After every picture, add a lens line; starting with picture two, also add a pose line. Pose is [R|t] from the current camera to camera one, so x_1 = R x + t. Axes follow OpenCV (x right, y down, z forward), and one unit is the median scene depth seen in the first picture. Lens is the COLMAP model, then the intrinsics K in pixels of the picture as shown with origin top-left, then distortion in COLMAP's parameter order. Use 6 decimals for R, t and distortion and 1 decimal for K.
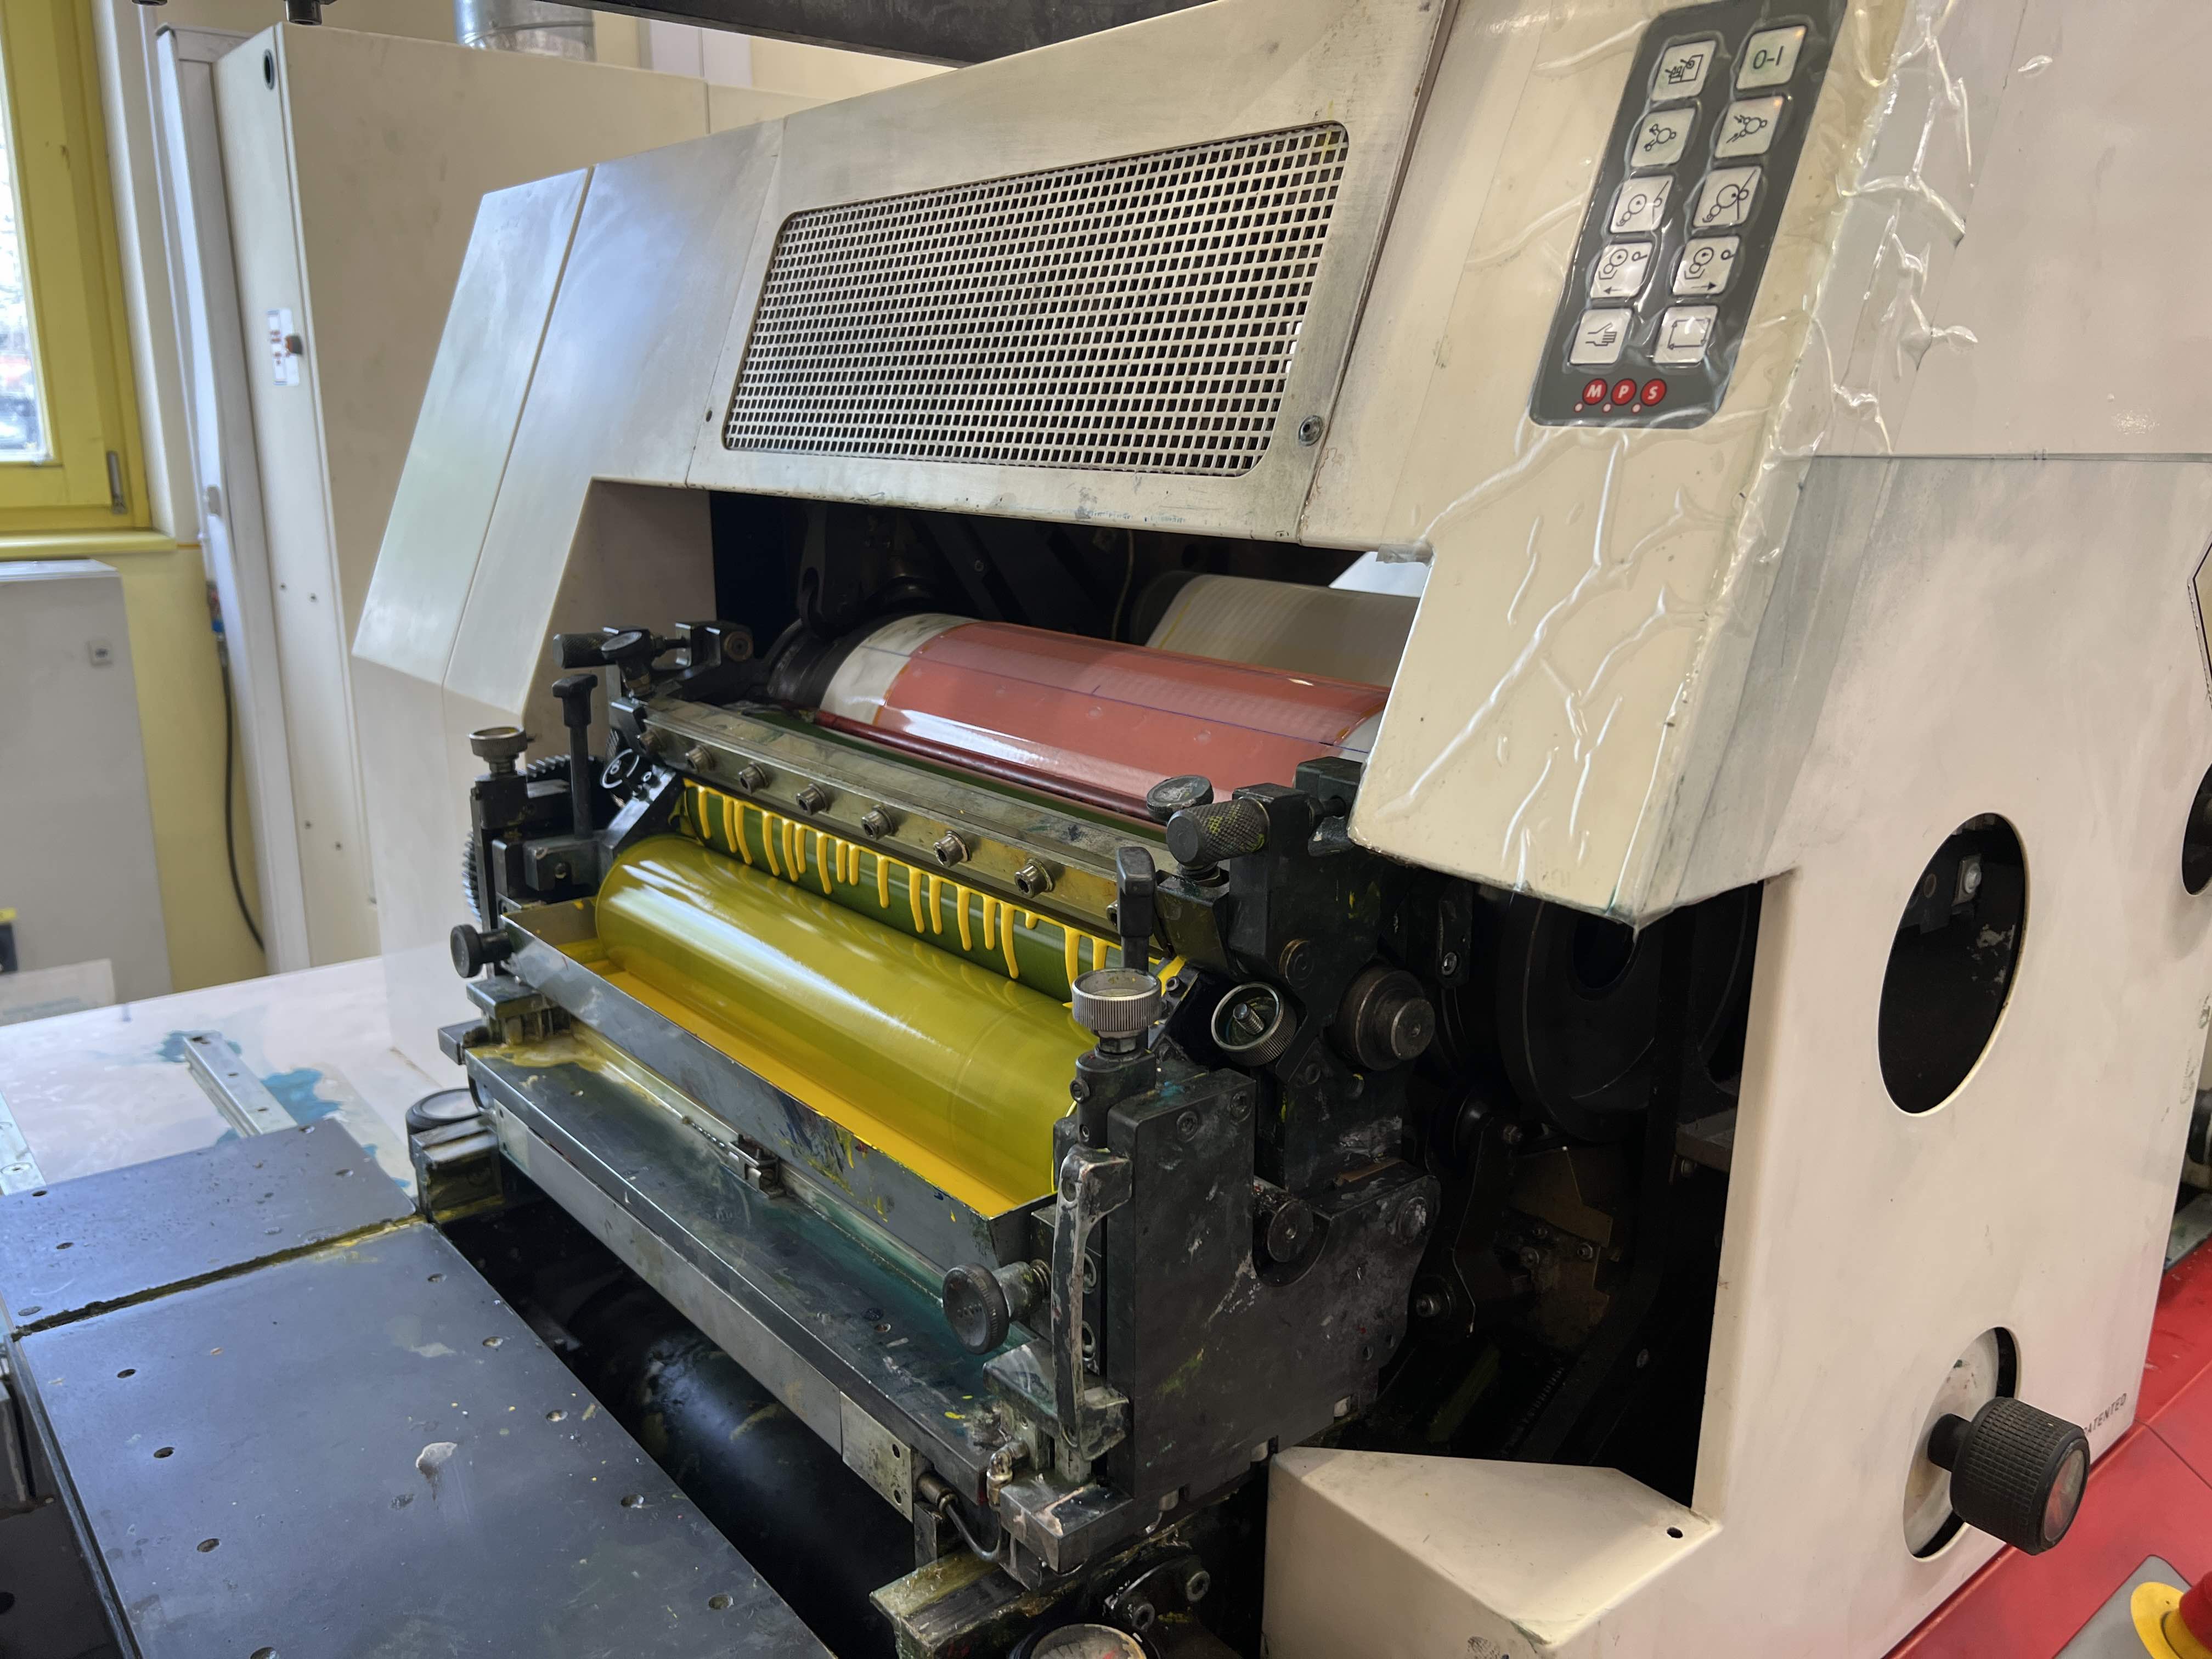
lens RADIAL K [[1659.4, 0, 1110.0], [0, 1659.4, 821.7], [0, 0, 1]] dist [0.051505, -0.065532]
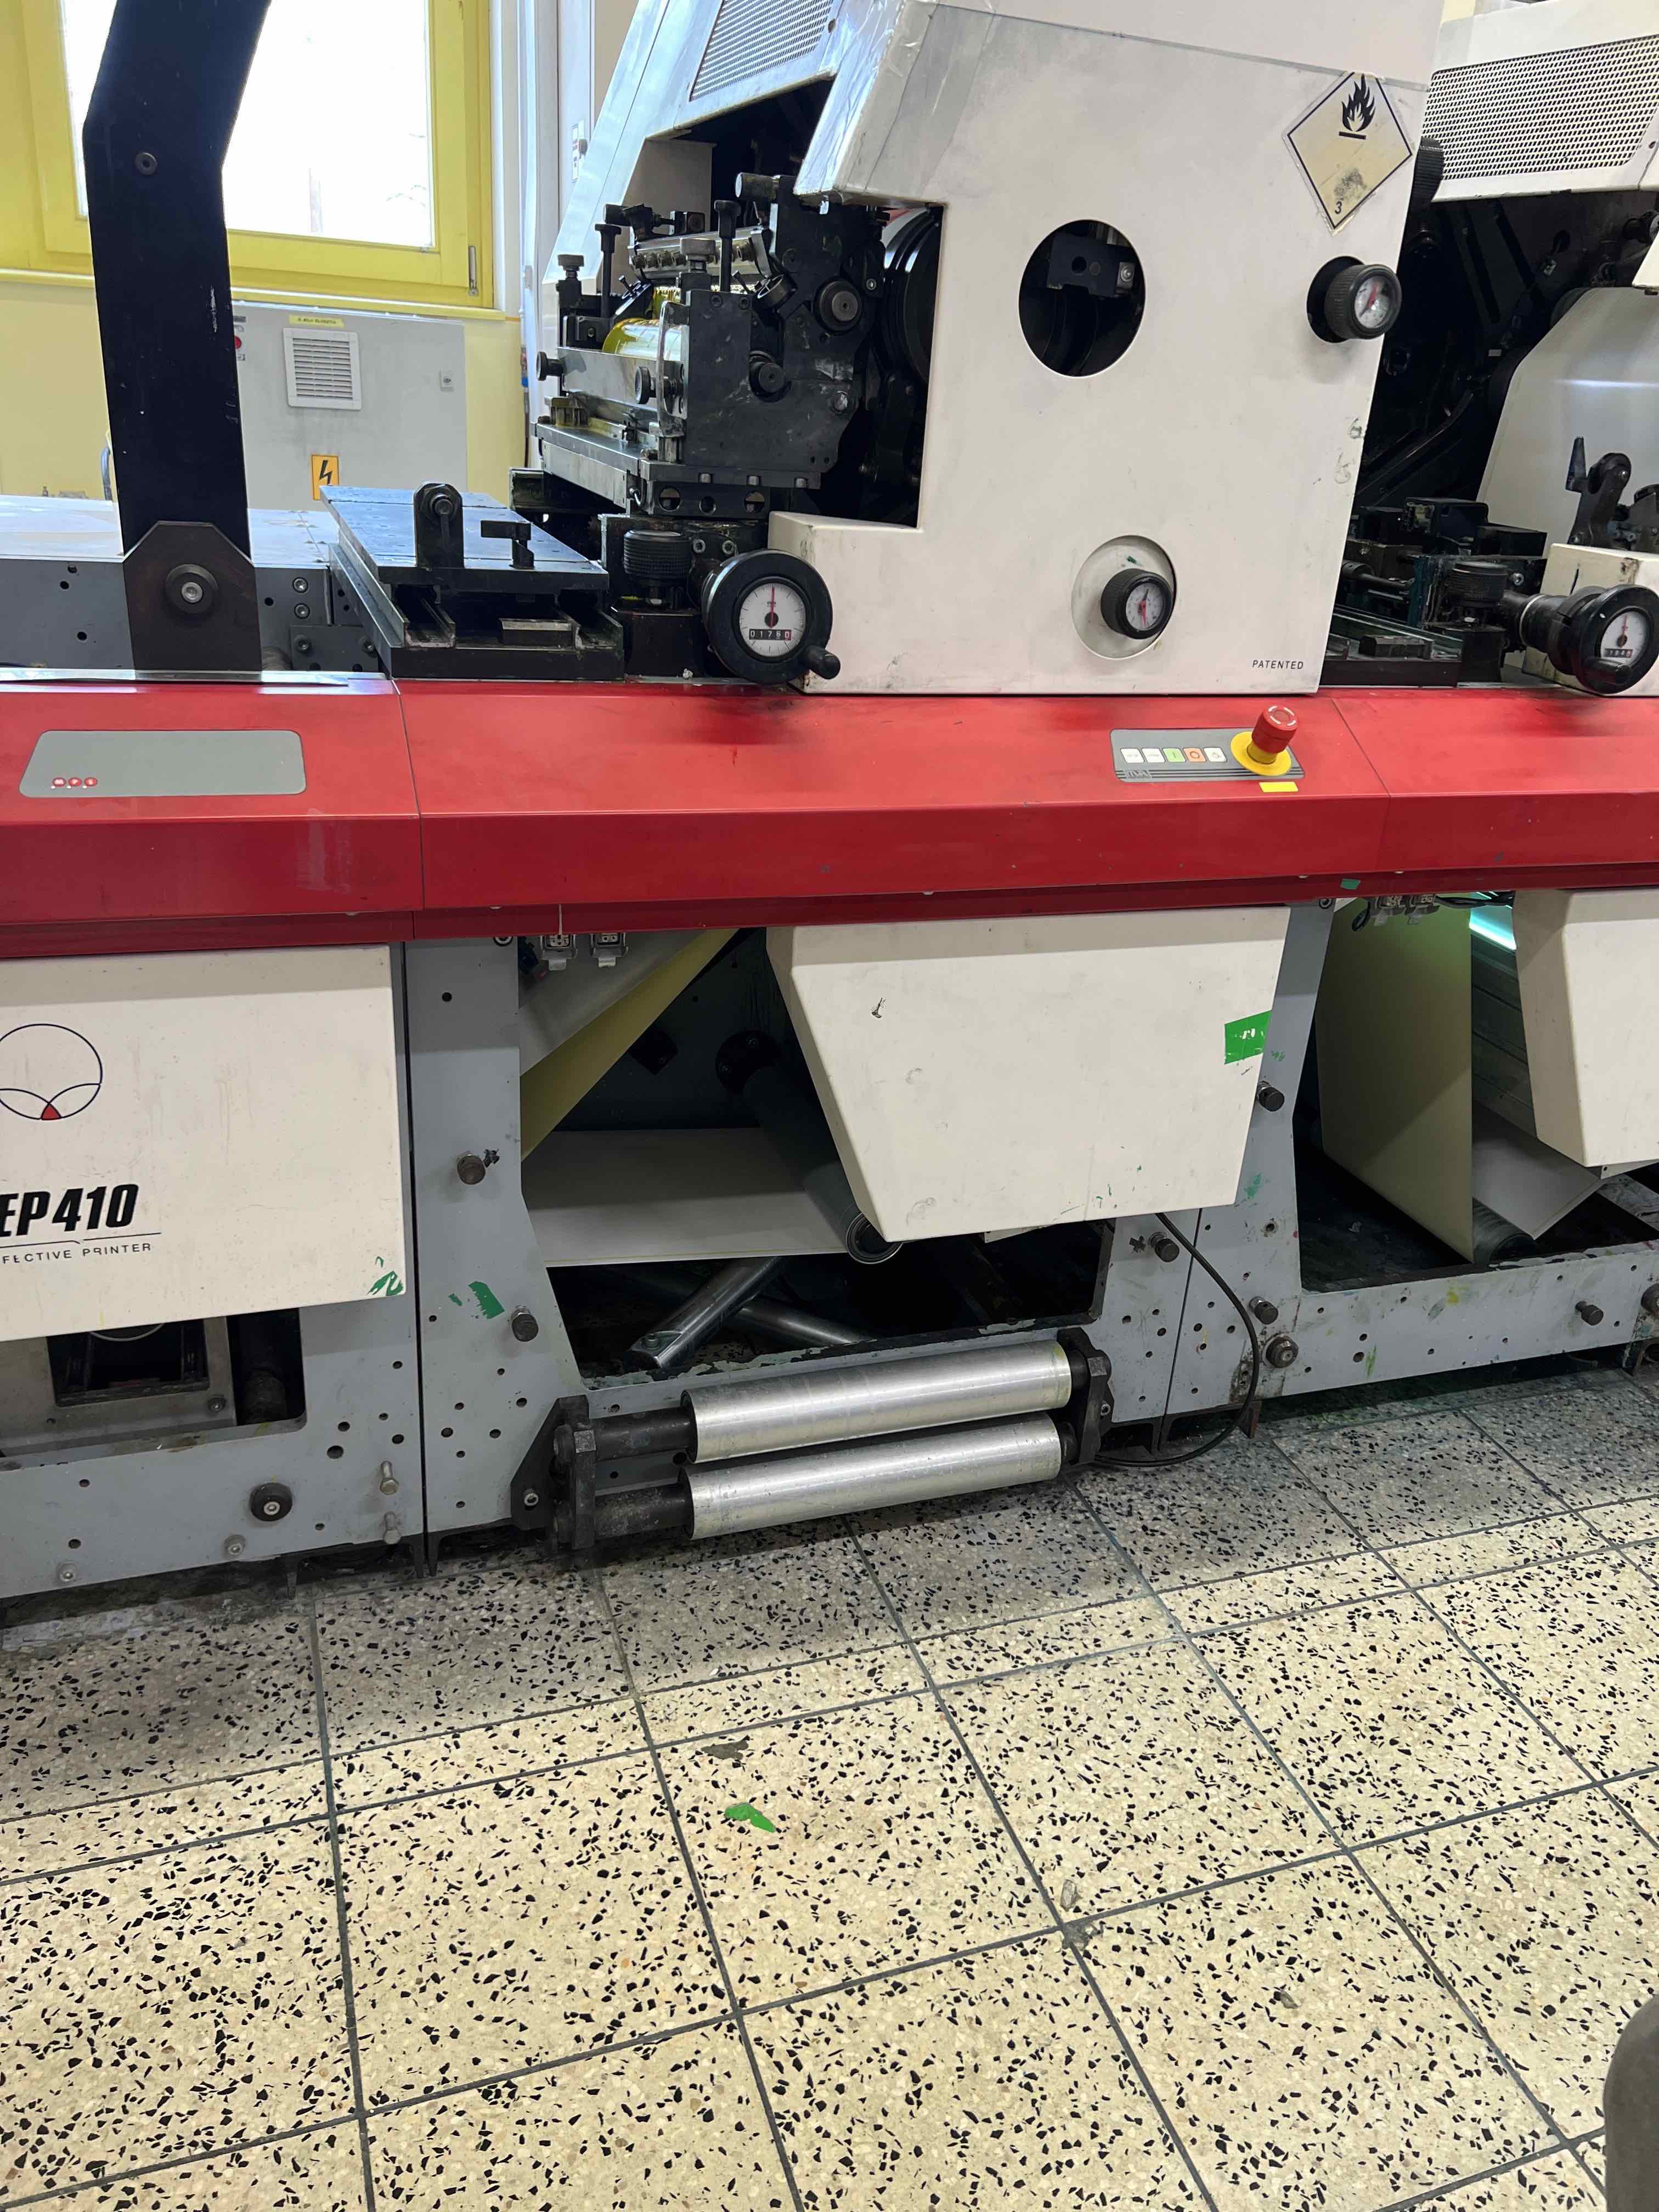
lens RADIAL K [[1659.4, 0, 829.5], [0, 1659.4, 1106.0], [0, 0, 1]] dist [0.051505, -0.065532]
pose [[0.933906, 0.197720, -0.297869, 1.157975], [-0.146018, 0.971444, 0.187017, 0.829542], [0.326340, -0.131162, 0.936108, -1.460499]]
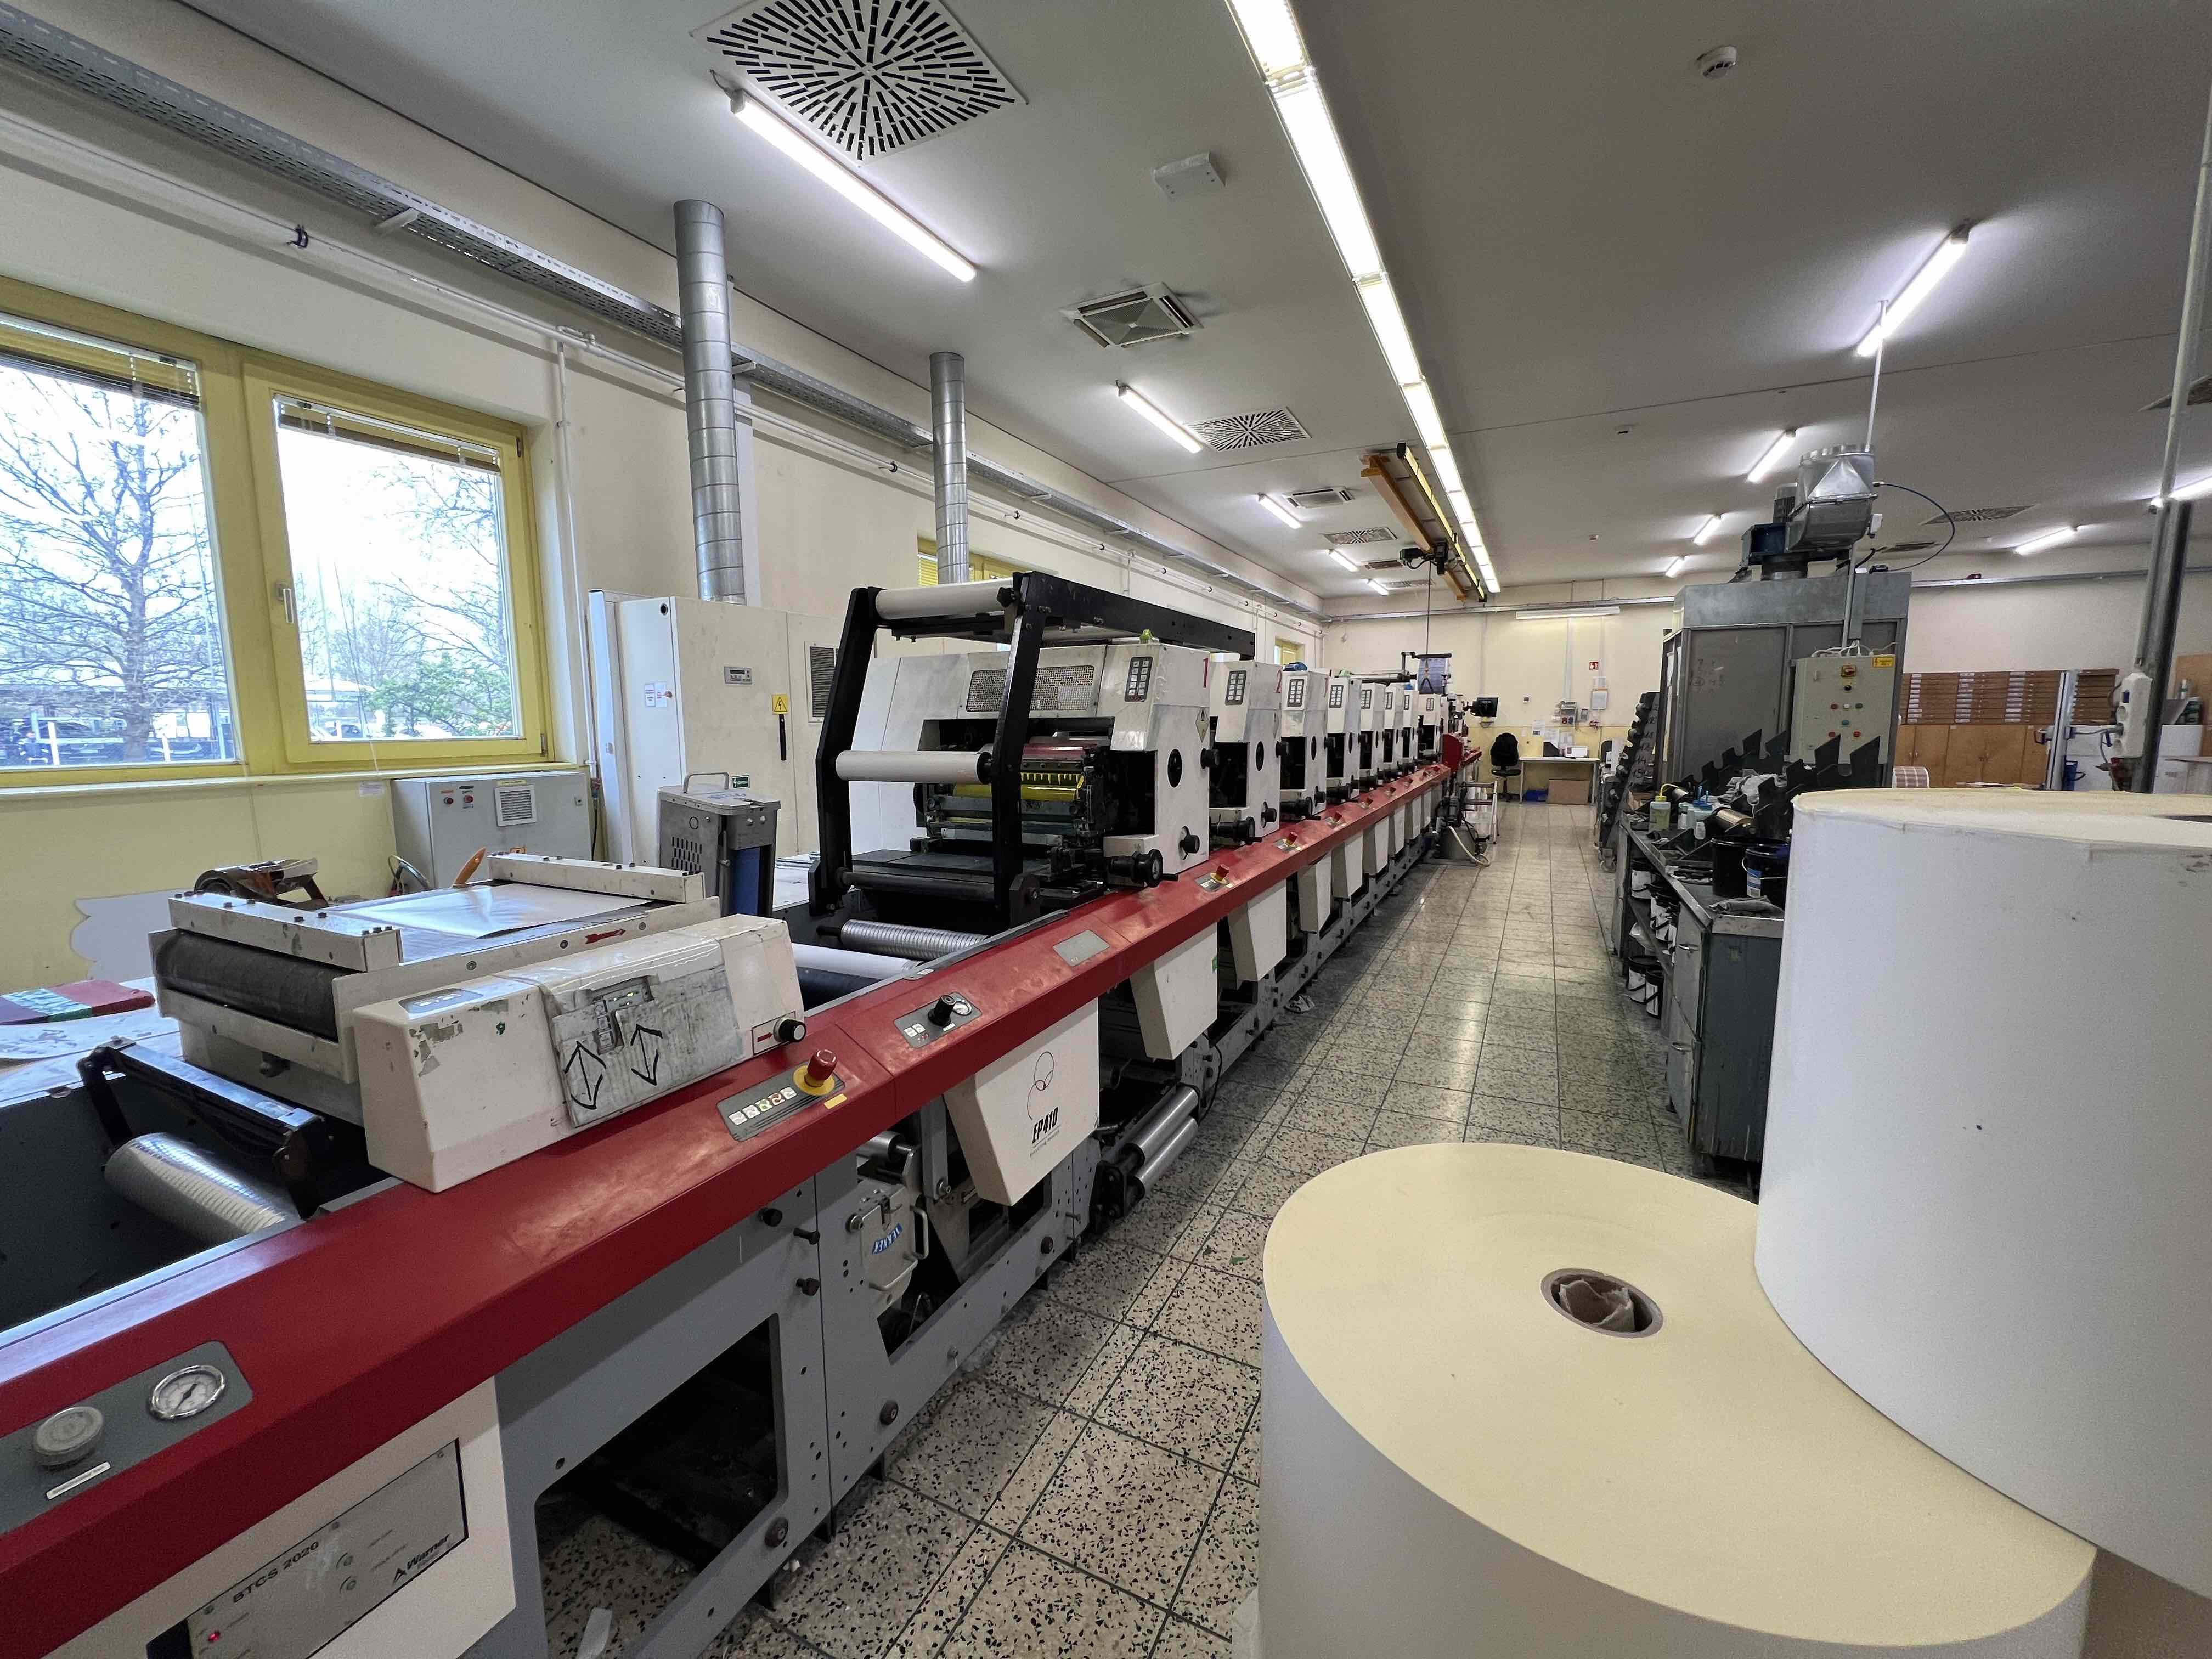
lens RADIAL K [[874.8, 0, 1095.2], [0, 874.8, 830.0], [0, 0, 1]] dist [0.000618, -0.000206]
pose [[0.920780, -0.062801, 0.384994, -1.612758], [0.109658, 0.988828, -0.100966, 0.826530], [-0.374352, 0.135185, 0.917380, -2.899260]]
